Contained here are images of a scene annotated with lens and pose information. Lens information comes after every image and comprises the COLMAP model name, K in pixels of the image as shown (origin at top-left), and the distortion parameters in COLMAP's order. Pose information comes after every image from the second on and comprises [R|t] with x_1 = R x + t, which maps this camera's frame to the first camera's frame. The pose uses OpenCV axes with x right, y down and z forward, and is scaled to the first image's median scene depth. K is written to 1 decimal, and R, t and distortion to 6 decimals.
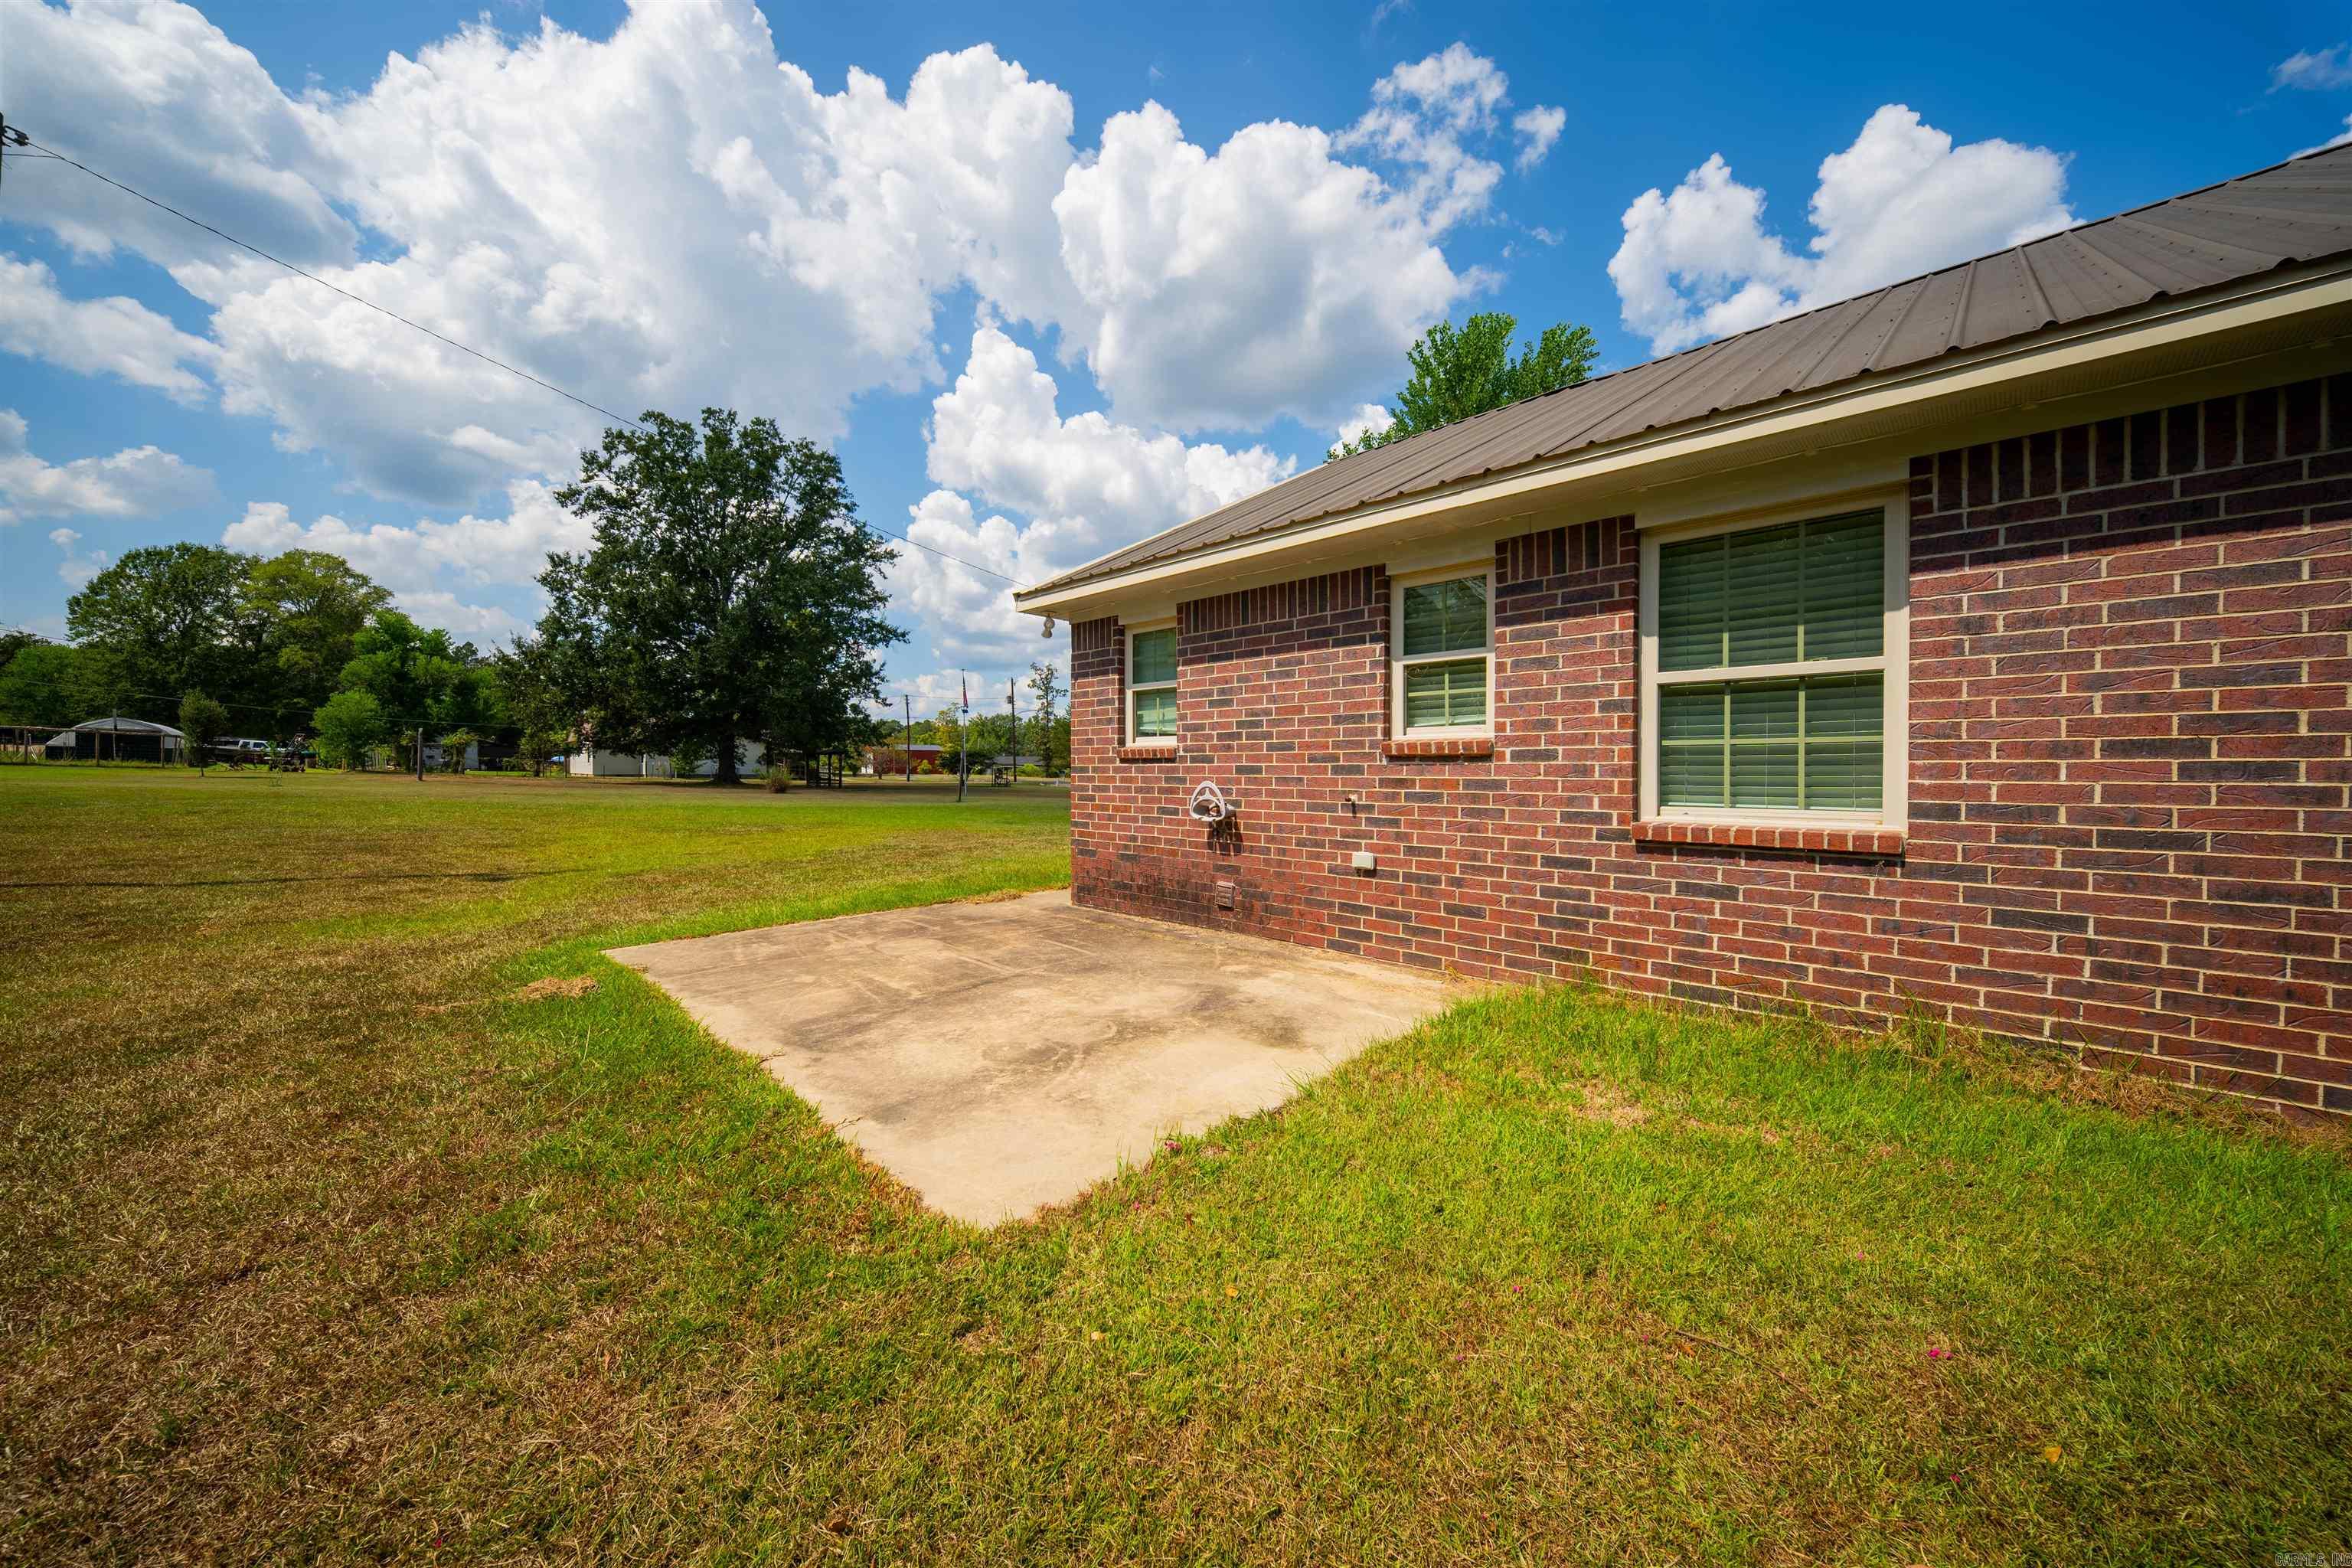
lens RADIAL K [[823.6, 0, 1175.6], [0, 823.6, 781.6], [0, 0, 1]] dist [0.012517, 0.000042]
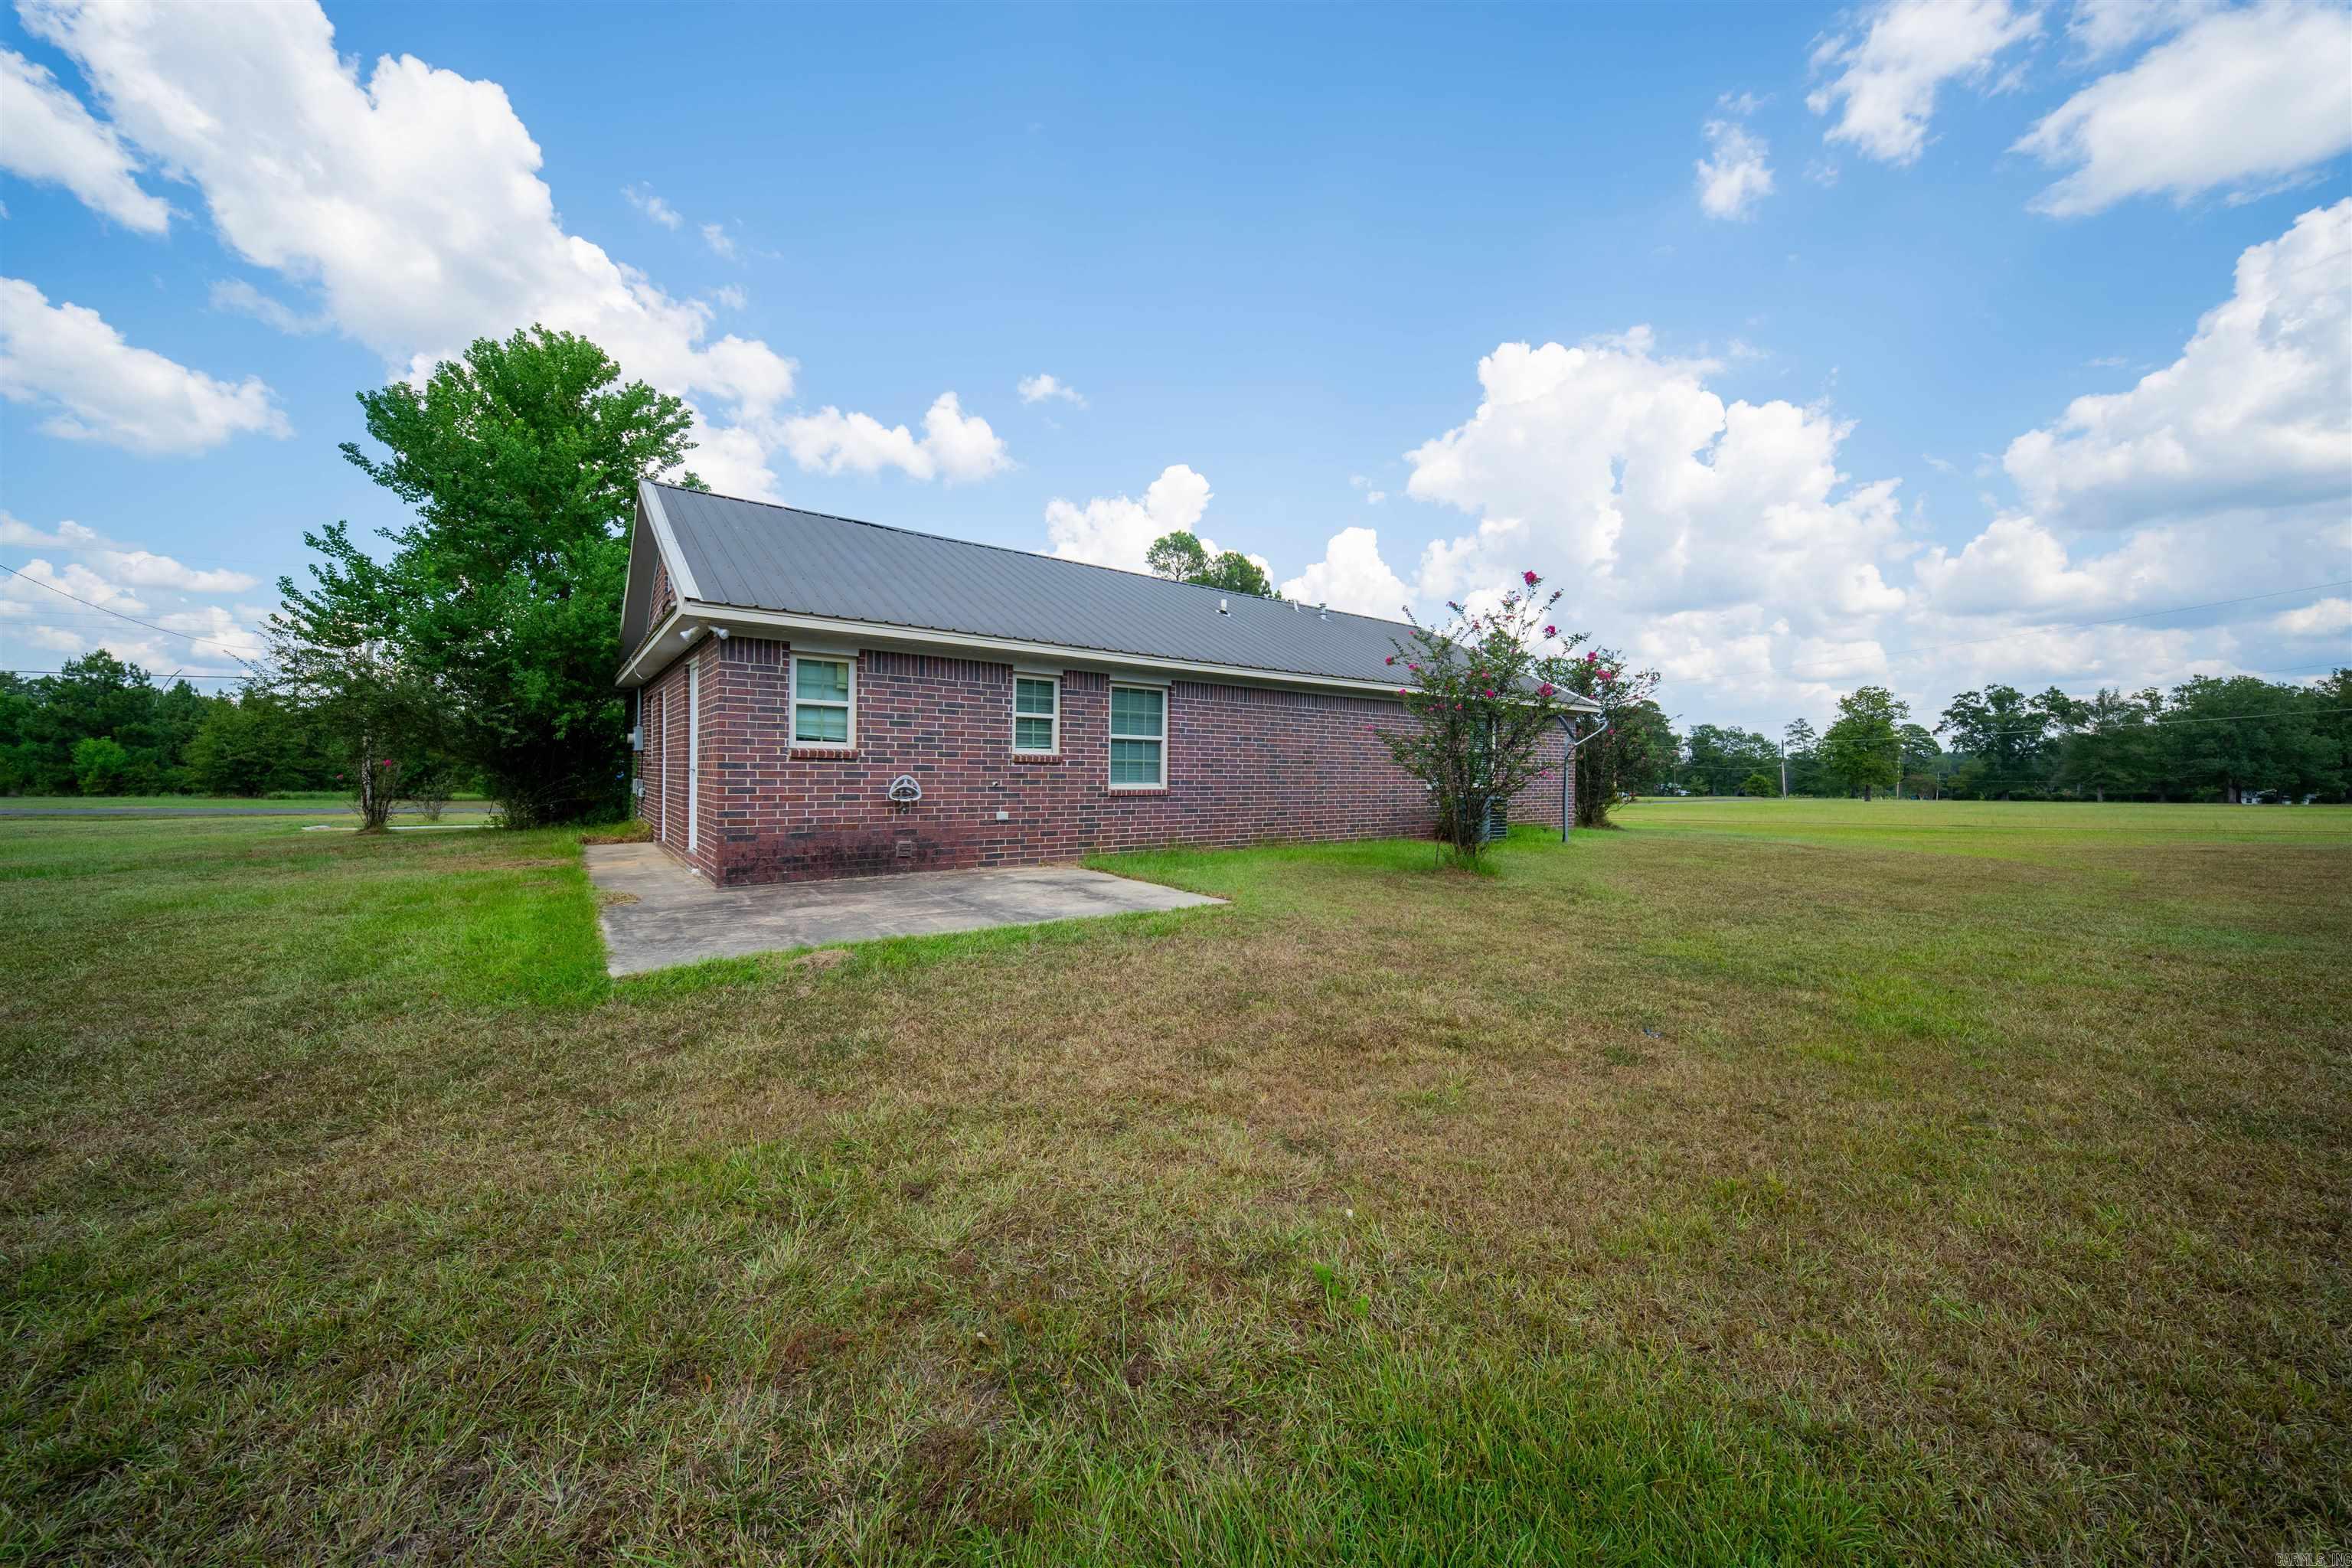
lens RADIAL K [[823.6, 0, 1175.6], [0, 823.6, 773.8], [0, 0, 1]] dist [0.012517, 0.000042]
pose [[0.128924, -0.007387, 0.991627, -1.596060], [0.000157, 0.999972, 0.007429, -0.015941], [-0.991654, -0.000802, 0.128922, 0.347854]]
